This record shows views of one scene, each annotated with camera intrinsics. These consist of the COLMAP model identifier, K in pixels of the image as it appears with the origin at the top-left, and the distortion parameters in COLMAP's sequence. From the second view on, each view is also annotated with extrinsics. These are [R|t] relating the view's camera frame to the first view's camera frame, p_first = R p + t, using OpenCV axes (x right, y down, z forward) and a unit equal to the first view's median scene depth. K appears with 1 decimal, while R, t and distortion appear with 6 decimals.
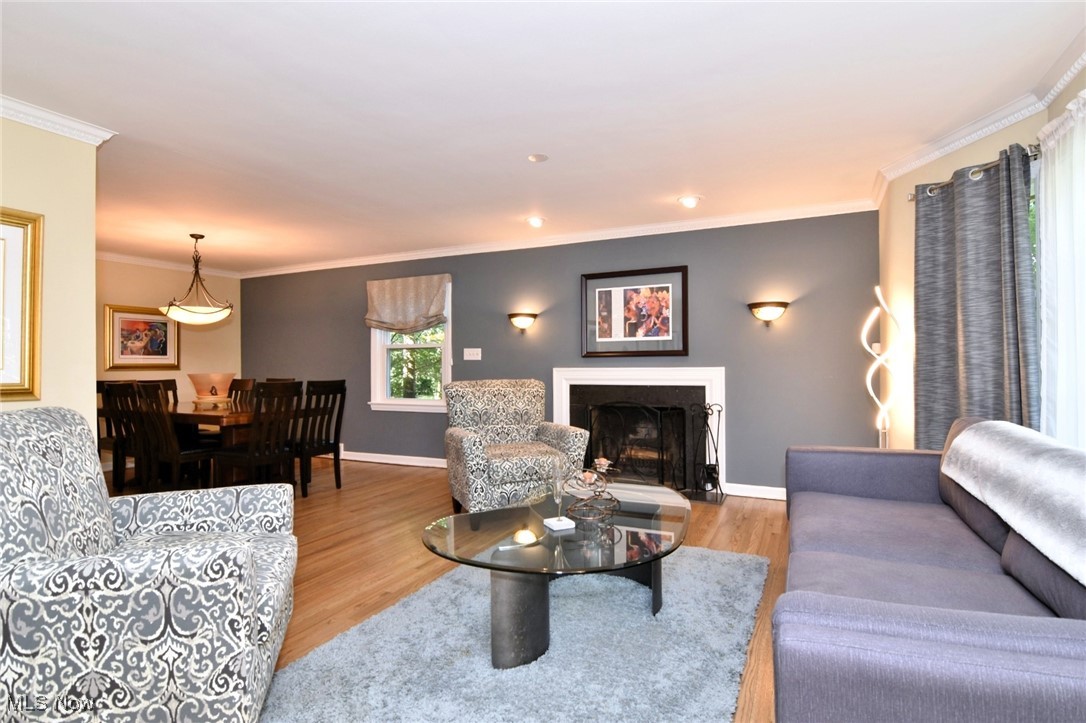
lens RADIAL K [[540.5, 0, 543.0], [0, 540.5, 361.5], [0, 0, 1]] dist [-0.014705, -0.000830]
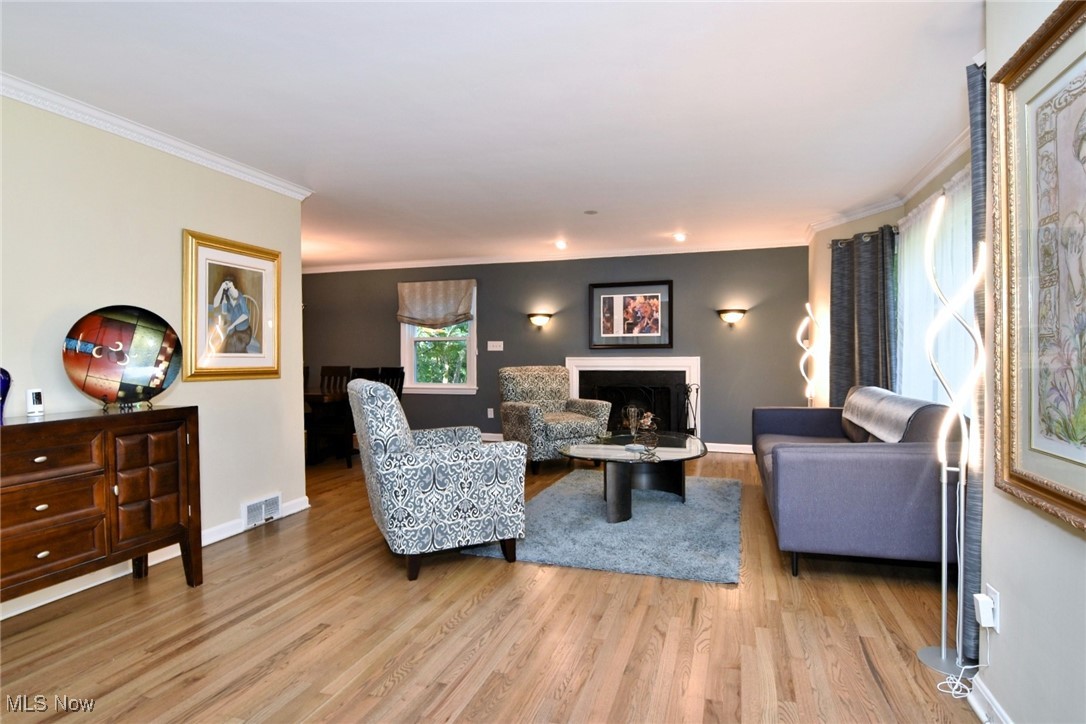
lens RADIAL K [[575.2, 0, 543.0], [0, 575.2, 362.0], [0, 0, 1]] dist [-0.001898, -0.000114]
pose [[0.991351, -0.000534, 0.131237, -0.241384], [-0.001817, 0.999840, 0.017791, -0.001156], [-0.131226, -0.017876, 0.991191, -0.373980]]
